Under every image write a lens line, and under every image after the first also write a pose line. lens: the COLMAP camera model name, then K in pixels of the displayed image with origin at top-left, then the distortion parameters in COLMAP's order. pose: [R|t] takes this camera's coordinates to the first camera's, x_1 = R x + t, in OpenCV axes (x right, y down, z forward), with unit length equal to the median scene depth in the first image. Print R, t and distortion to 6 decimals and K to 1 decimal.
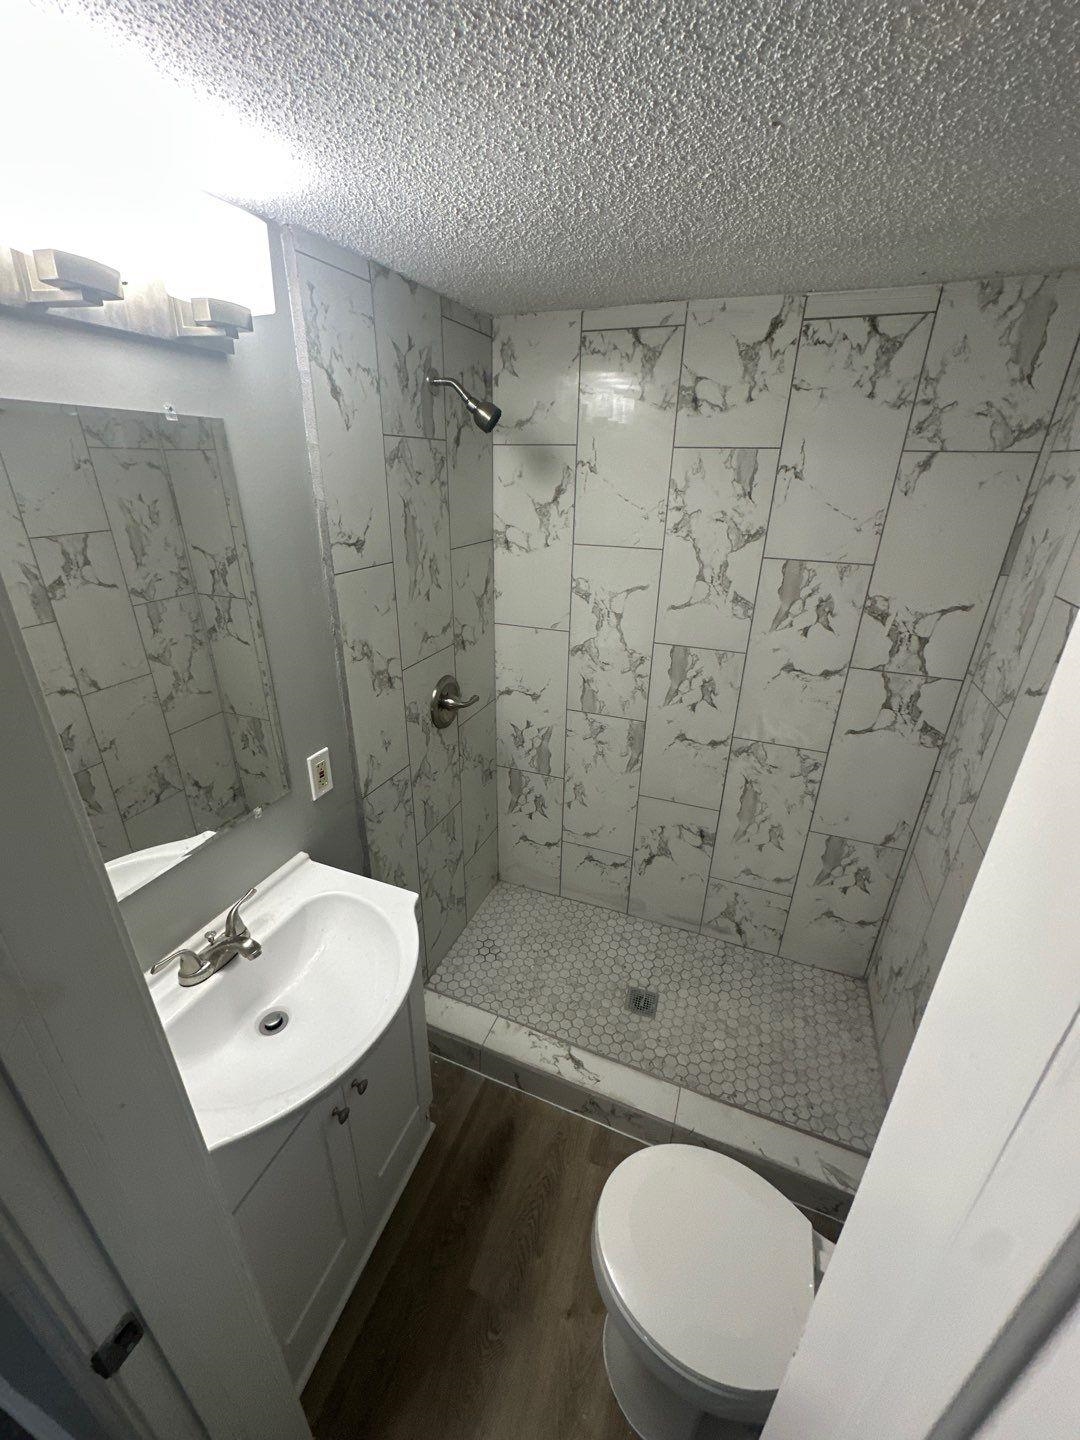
lens RADIAL K [[571.7, 0, 540.8], [0, 571.7, 719.0], [0, 0, 1]] dist [0.001980, -0.000133]
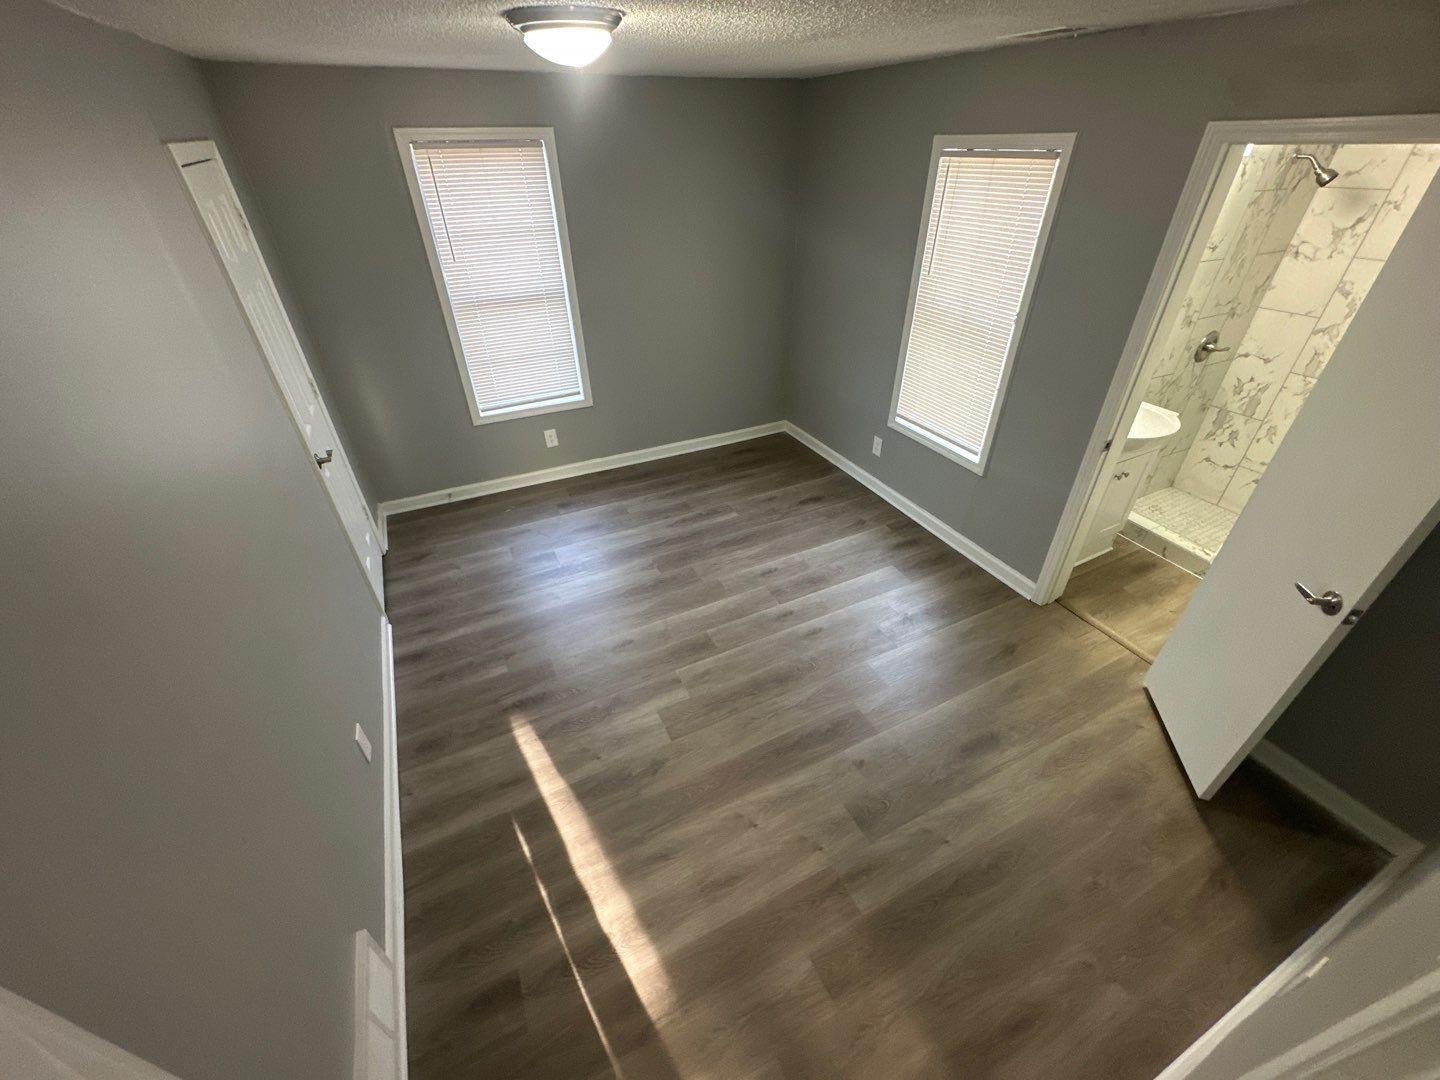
lens RADIAL K [[571.7, 0, 730.7], [0, 571.7, 536.7], [0, 0, 1]] dist [0.001980, -0.000133]
pose [[0.747092, 0.356452, -0.561067, -0.058559], [-0.251107, 0.932861, 0.258294, 0.389919], [0.615467, -0.052082, 0.786440, -1.199311]]
